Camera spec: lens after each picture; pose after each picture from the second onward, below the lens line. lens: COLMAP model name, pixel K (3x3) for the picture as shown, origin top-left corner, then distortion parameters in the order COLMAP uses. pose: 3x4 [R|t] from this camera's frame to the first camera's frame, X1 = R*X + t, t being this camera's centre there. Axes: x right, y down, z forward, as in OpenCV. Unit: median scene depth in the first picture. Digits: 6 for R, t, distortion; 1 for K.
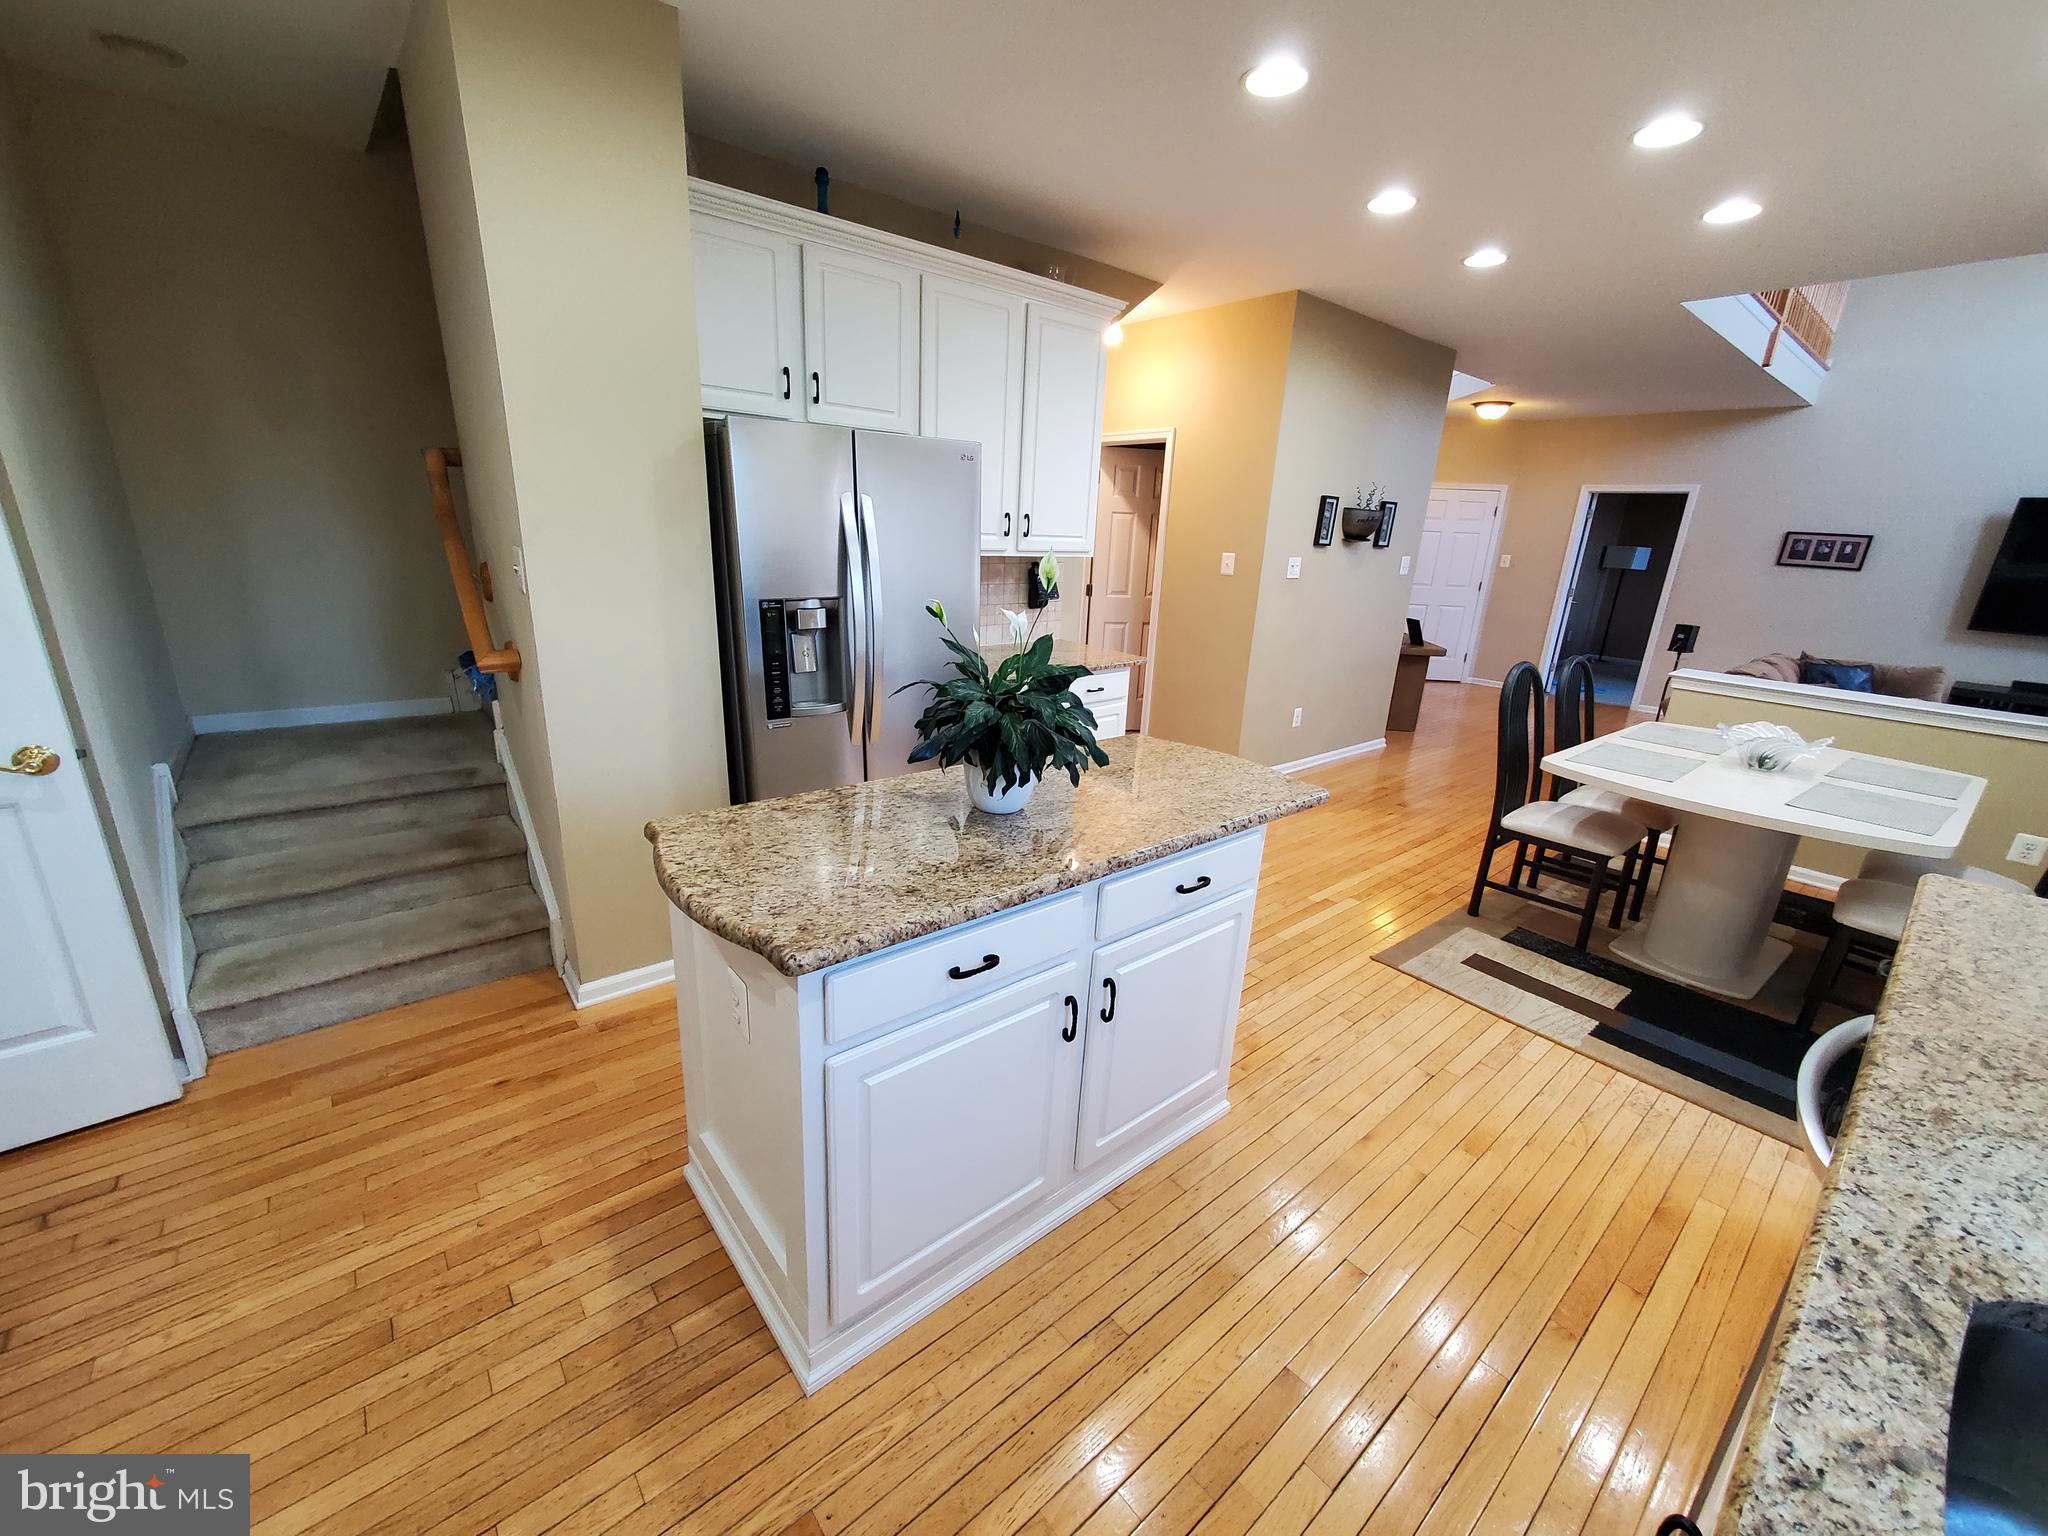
lens RADIAL K [[814.1, 0, 1016.2], [0, 814.1, 778.9], [0, 0, 1]] dist [0.002422, -0.000252]
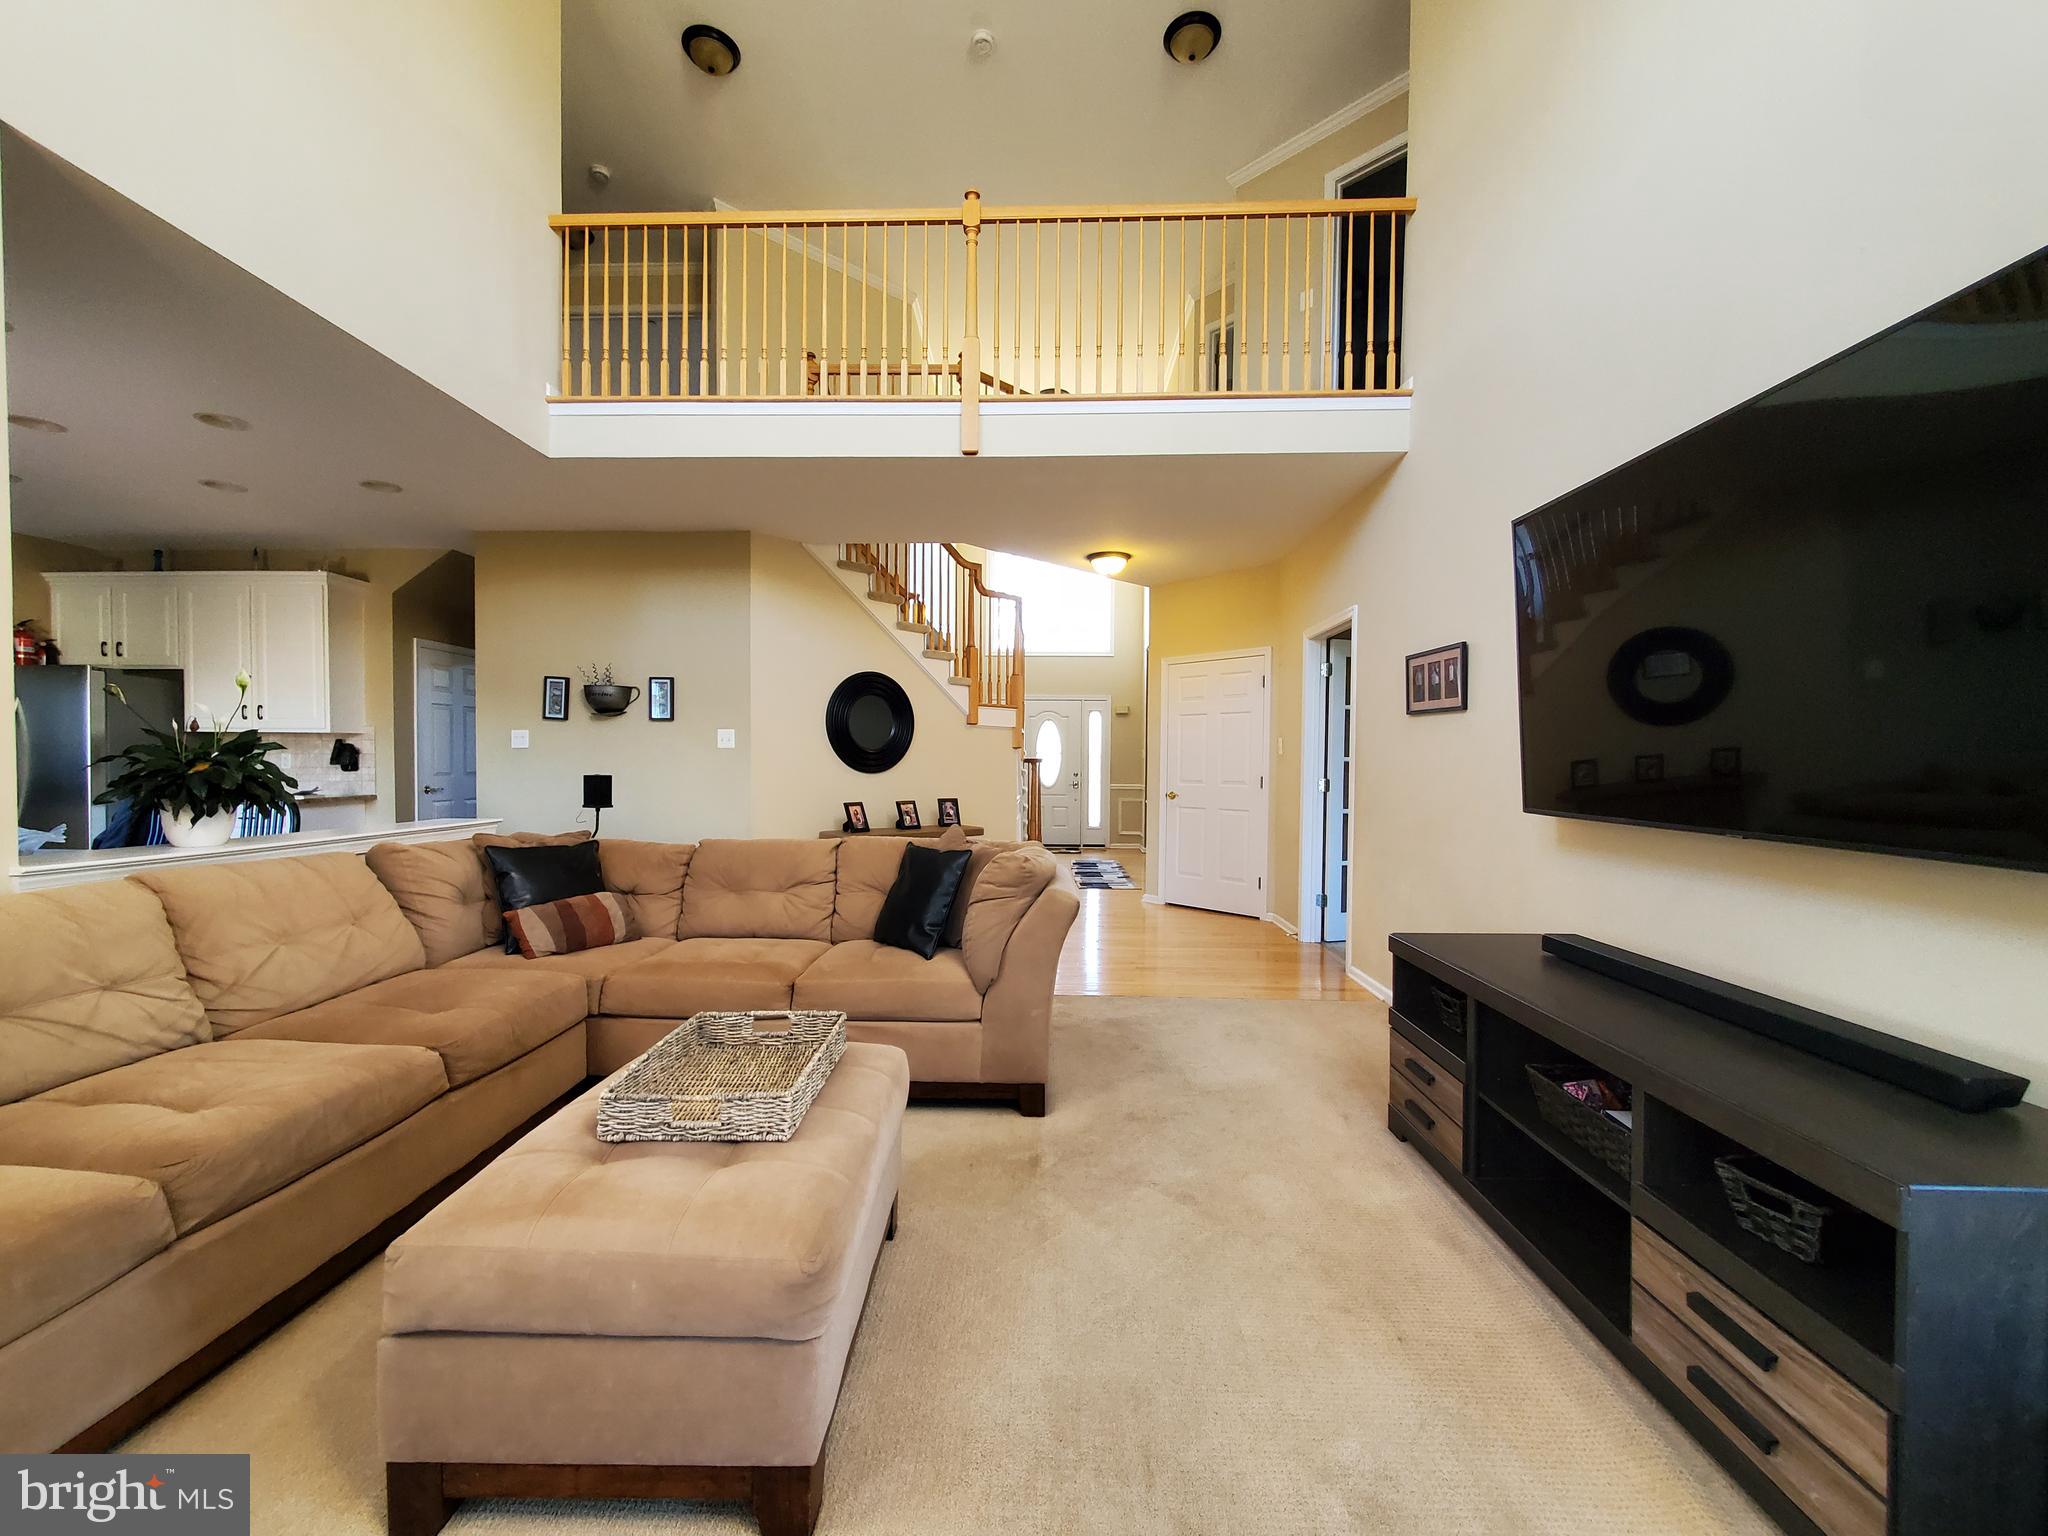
lens RADIAL K [[814.1, 0, 1016.2], [0, 814.1, 778.9], [0, 0, 1]] dist [0.002422, -0.000252]
pose [[0.750513, -0.024301, -0.660409, 2.889150], [-0.176984, 0.955429, -0.236289, -0.103813], [0.636715, 0.294220, 0.712761, 1.147850]]
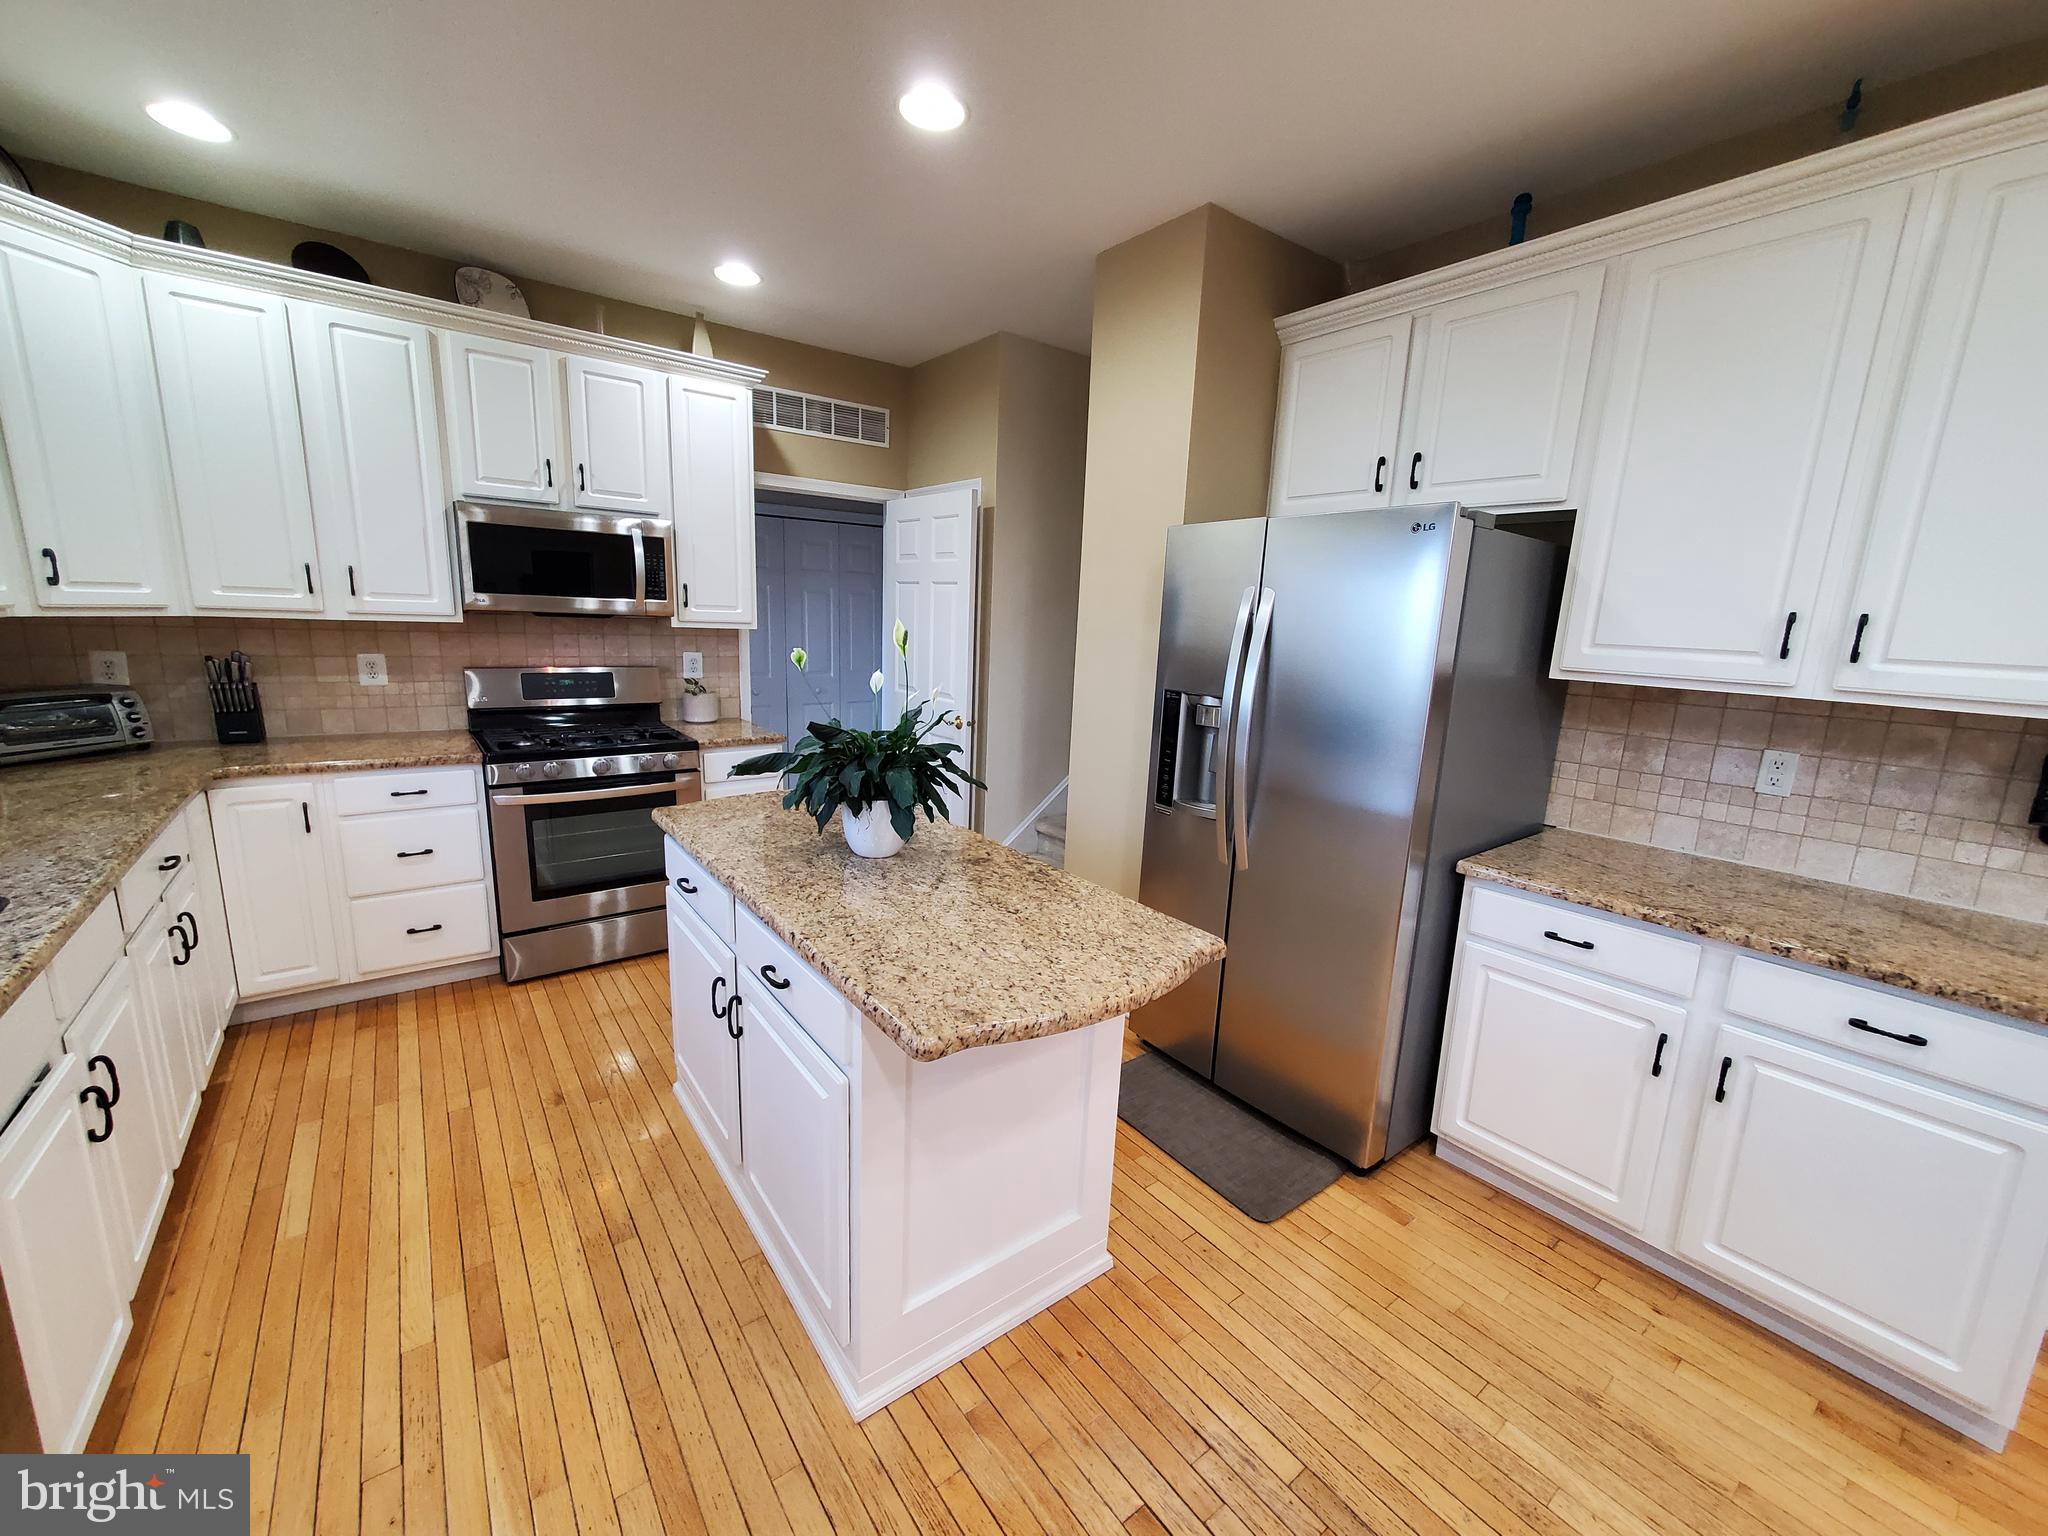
lens RADIAL K [[814.1, 0, 1016.2], [0, 814.1, 778.9], [0, 0, 1]] dist [0.002422, -0.000252]
pose [[-0.048452, 0.161164, -0.985738, 0.693554], [-0.341968, 0.924577, 0.167974, -0.204133], [0.938462, 0.345229, 0.010316, 0.772209]]
